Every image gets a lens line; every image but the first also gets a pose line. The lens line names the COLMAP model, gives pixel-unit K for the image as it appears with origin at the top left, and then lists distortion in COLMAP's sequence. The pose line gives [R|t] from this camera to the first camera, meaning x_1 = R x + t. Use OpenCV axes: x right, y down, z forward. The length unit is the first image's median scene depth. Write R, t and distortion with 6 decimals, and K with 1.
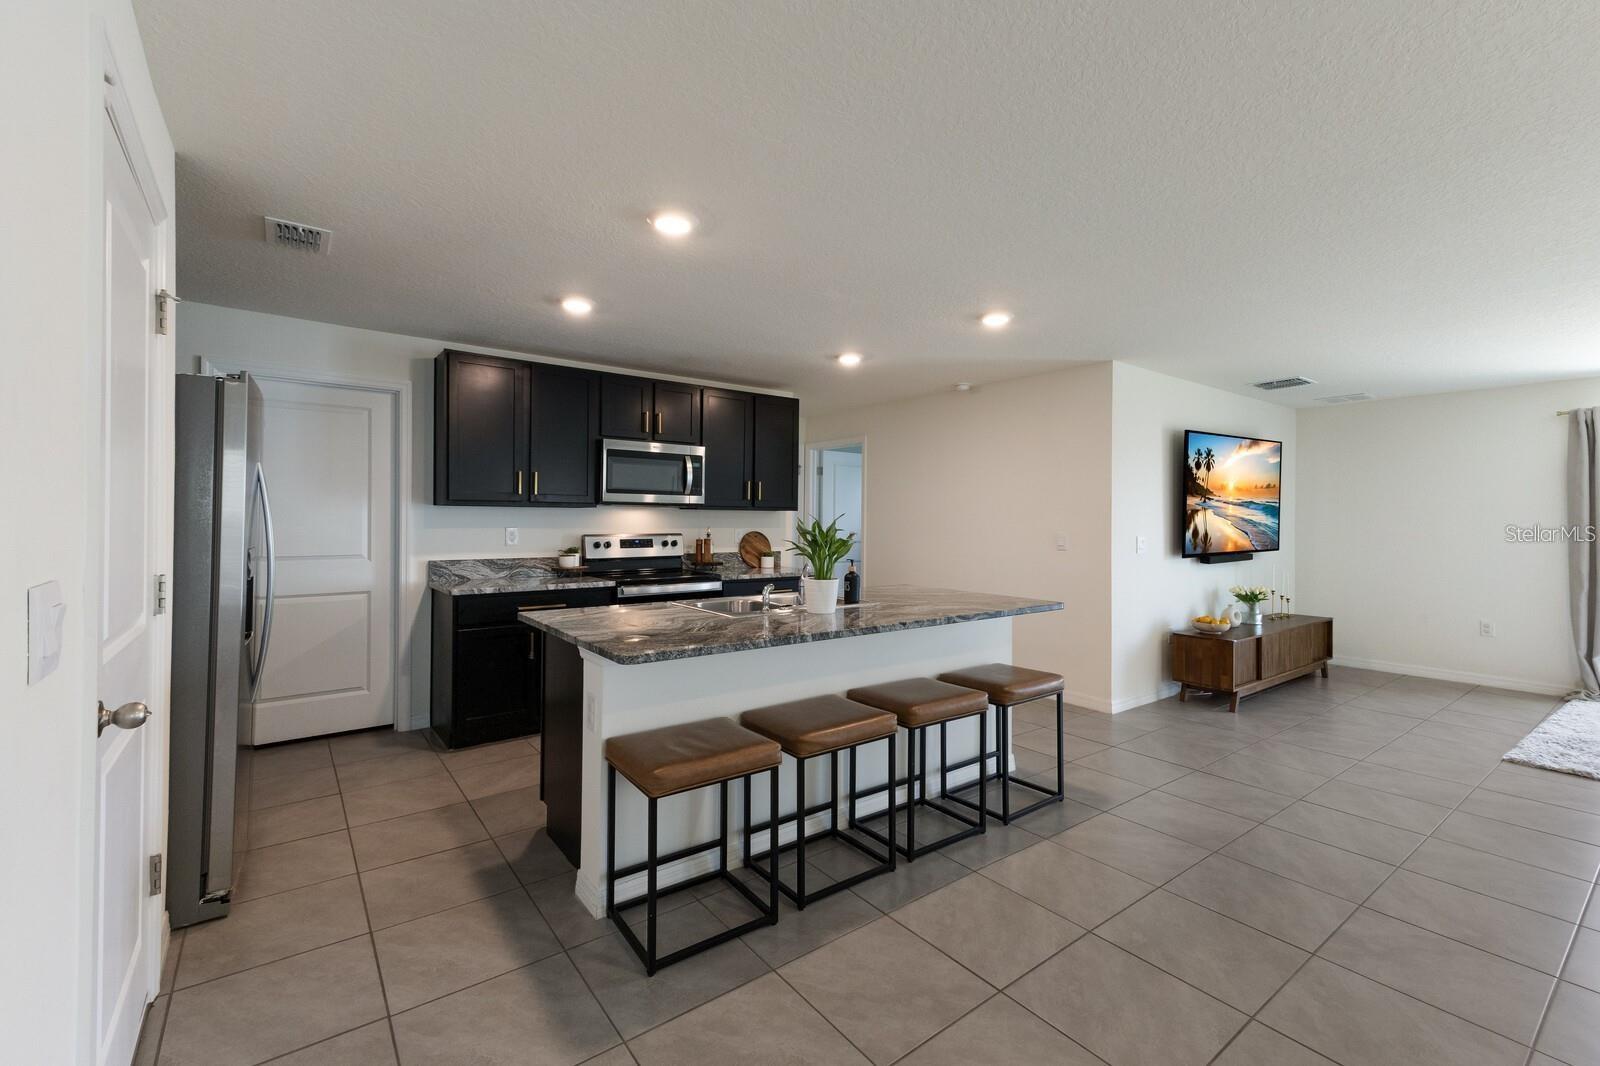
lens RADIAL K [[680.6, 0, 798.2], [0, 680.6, 520.0], [0, 0, 1]] dist [0.032280, -0.009734]
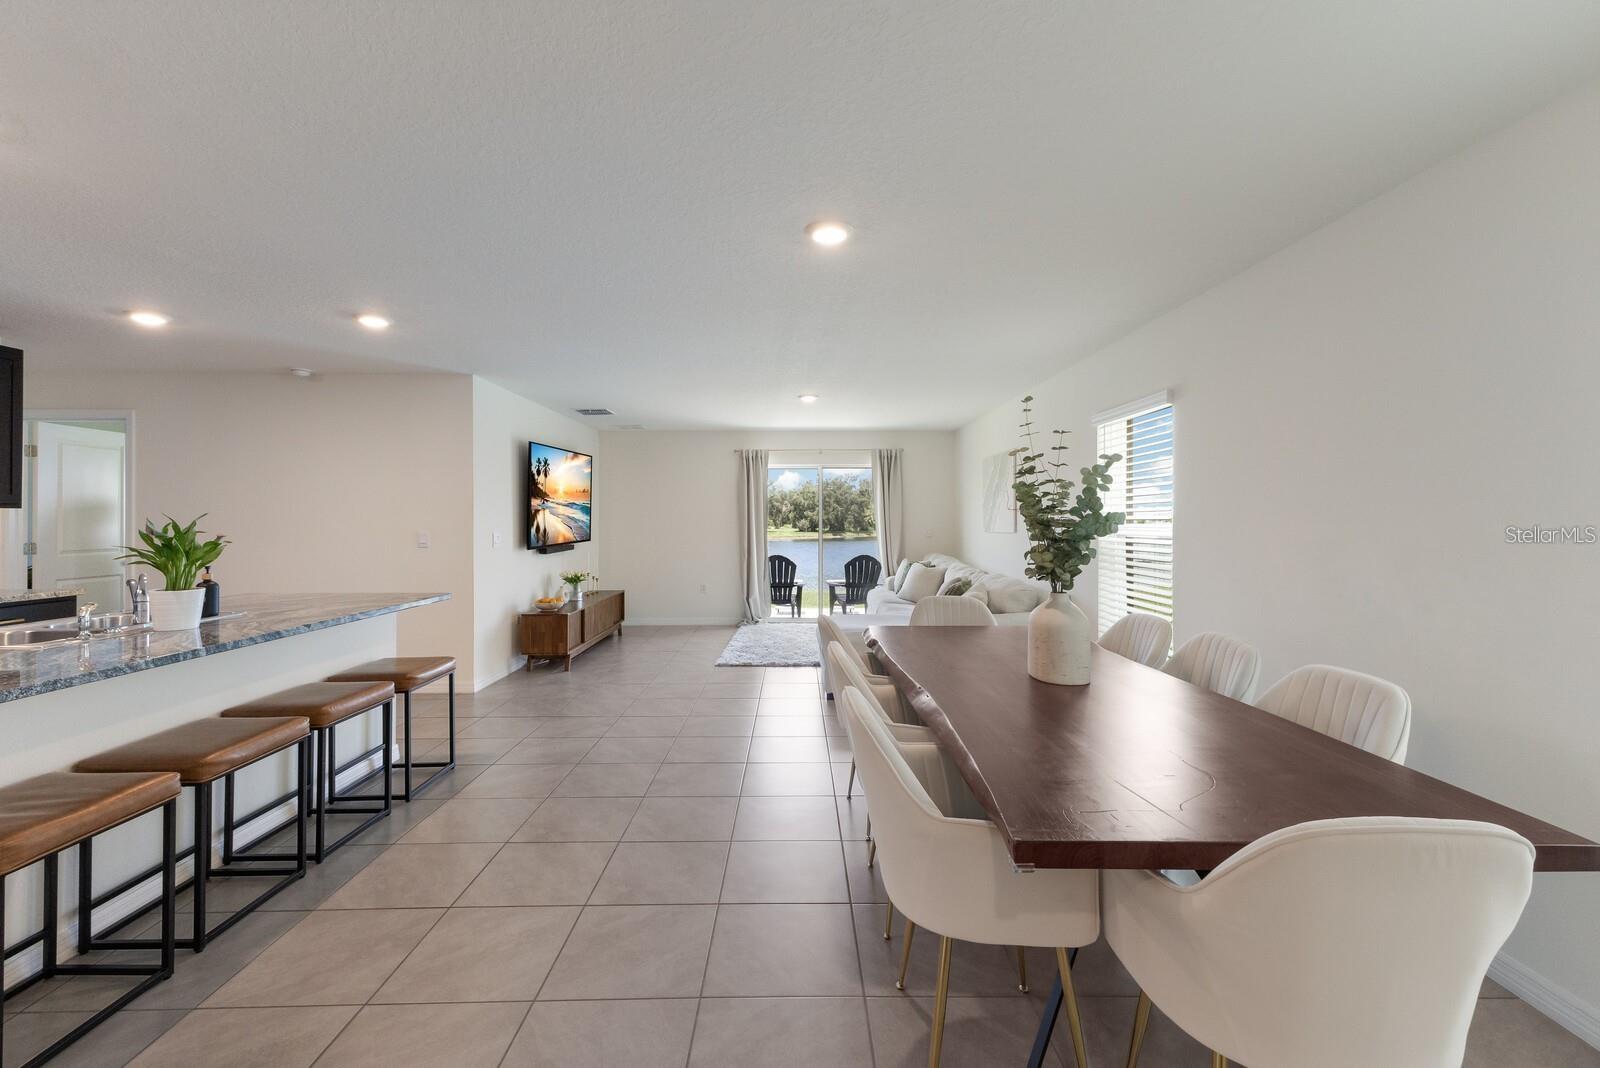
lens RADIAL K [[680.6, 0, 798.2], [0, 680.6, 521.0], [0, 0, 1]] dist [0.032280, -0.009734]
pose [[0.597643, -0.011791, 0.801675, -0.107939], [0.009143, 0.999927, 0.007892, 0.000247], [-0.801710, 0.002613, 0.597708, -0.076825]]
